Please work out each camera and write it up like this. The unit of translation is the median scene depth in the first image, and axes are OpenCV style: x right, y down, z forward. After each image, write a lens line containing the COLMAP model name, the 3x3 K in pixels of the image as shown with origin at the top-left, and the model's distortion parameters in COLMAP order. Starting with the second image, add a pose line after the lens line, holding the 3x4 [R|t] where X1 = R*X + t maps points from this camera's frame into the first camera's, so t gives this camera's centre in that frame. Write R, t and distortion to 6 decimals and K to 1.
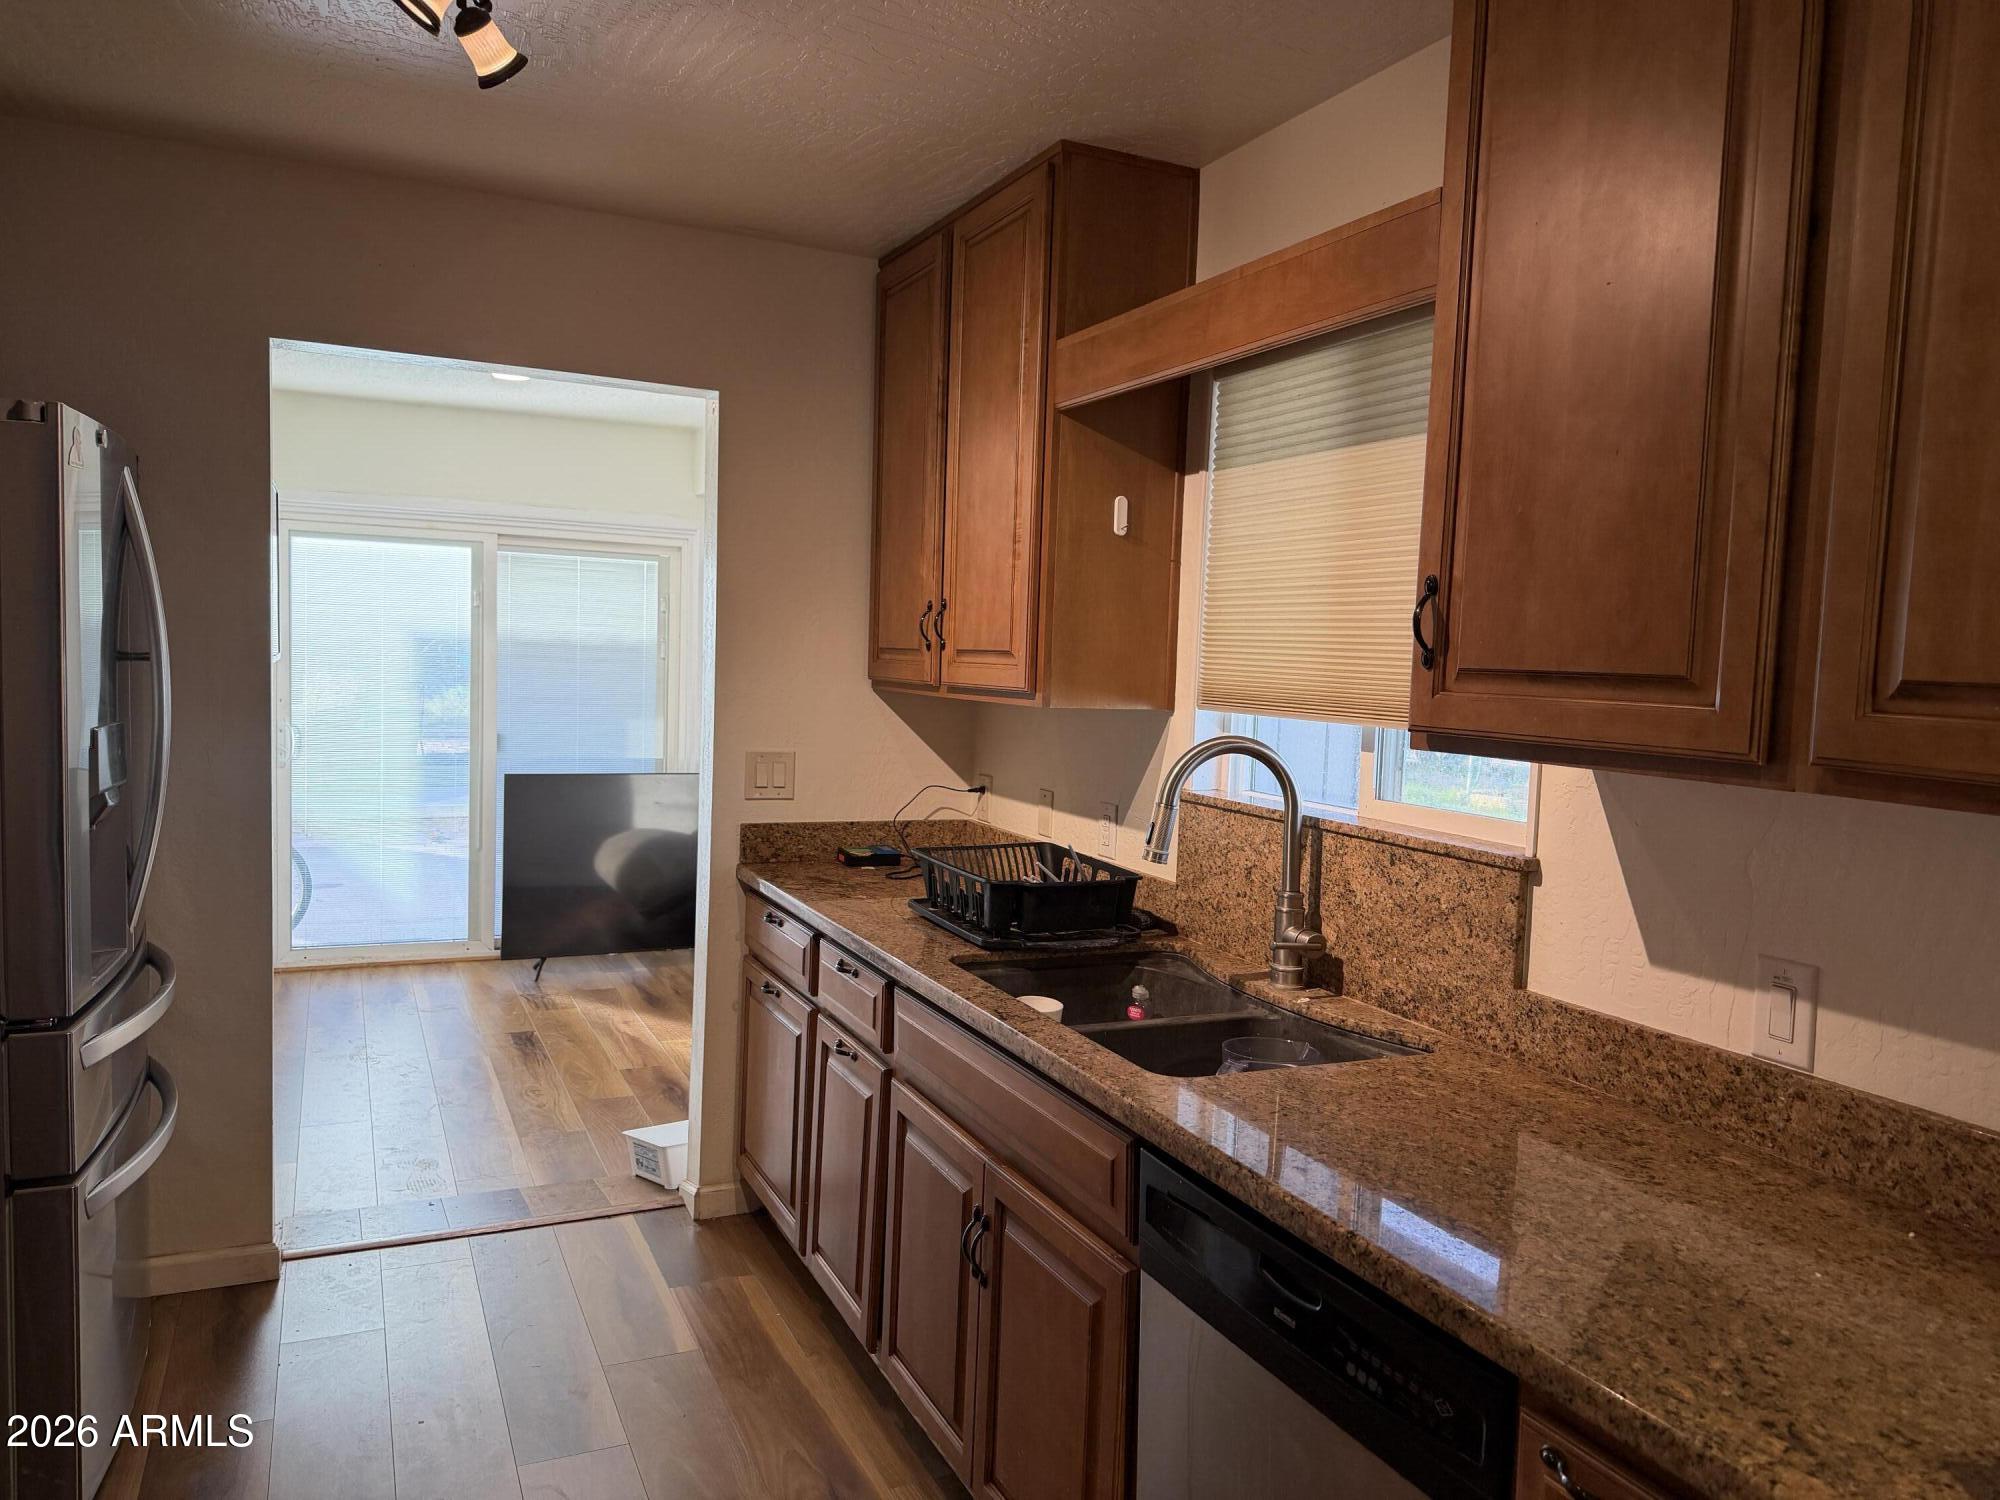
lens RADIAL K [[1382.2, 0, 1000.0], [0, 1382.2, 750.0], [0, 0, 1]] dist [0.127122, -0.181210]
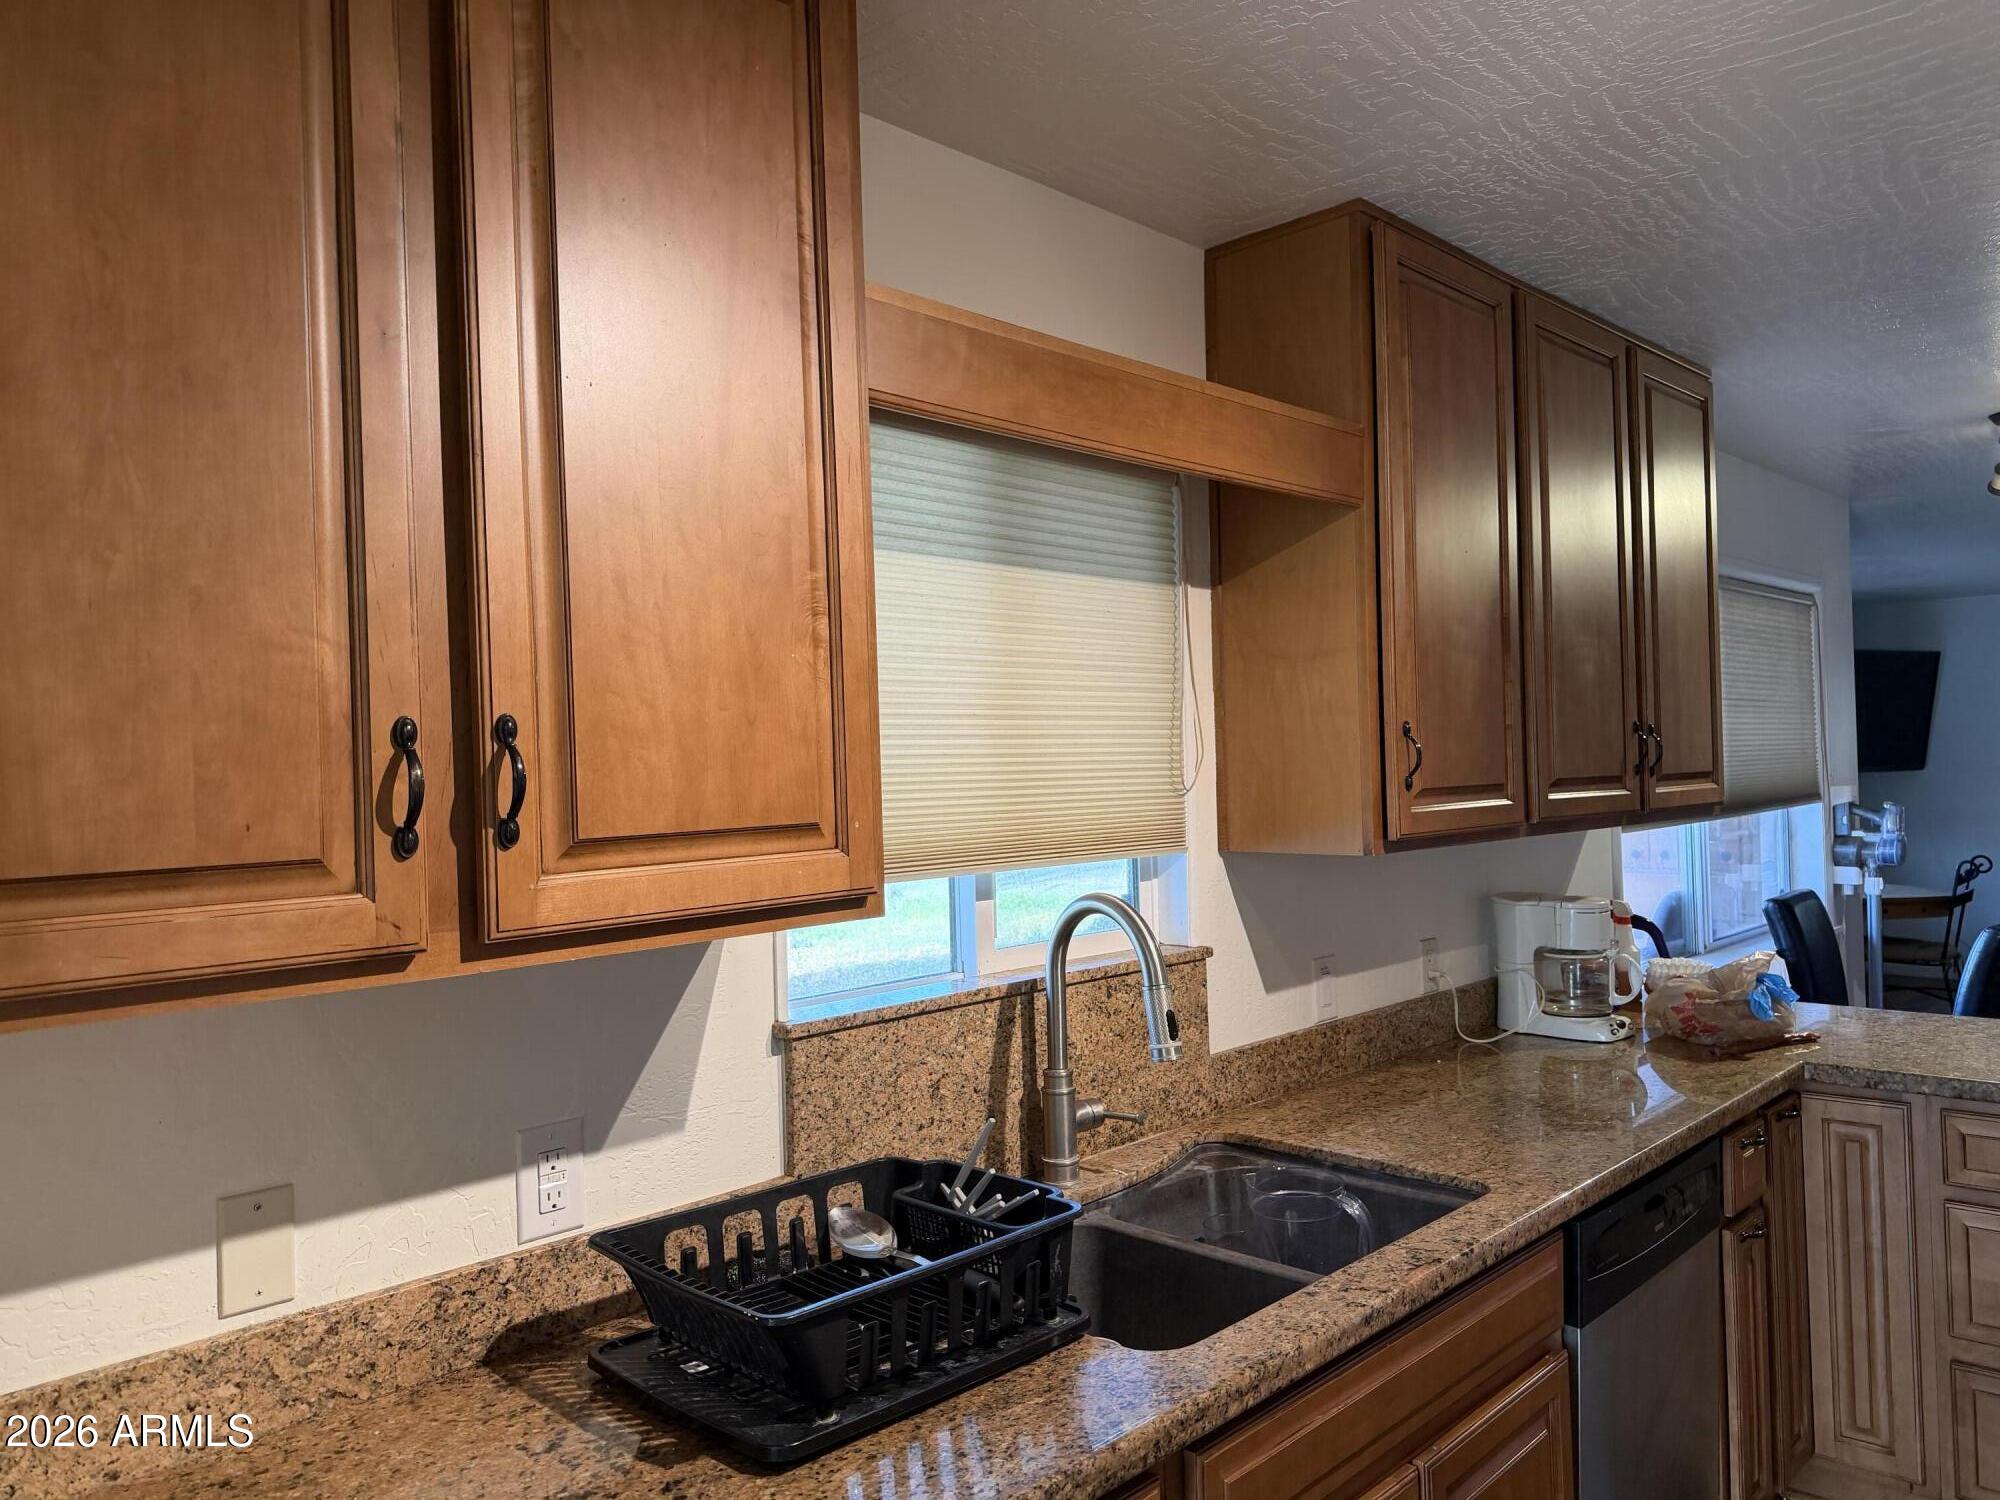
lens RADIAL K [[1382.2, 0, 1000.0], [0, 1382.2, 750.0], [0, 0, 1]] dist [0.127122, -0.181210]
pose [[-0.343028, -0.008604, 0.939286, -0.633433], [0.086488, 0.995421, 0.040703, -0.143520], [-0.935335, 0.095199, -0.340713, 1.410584]]
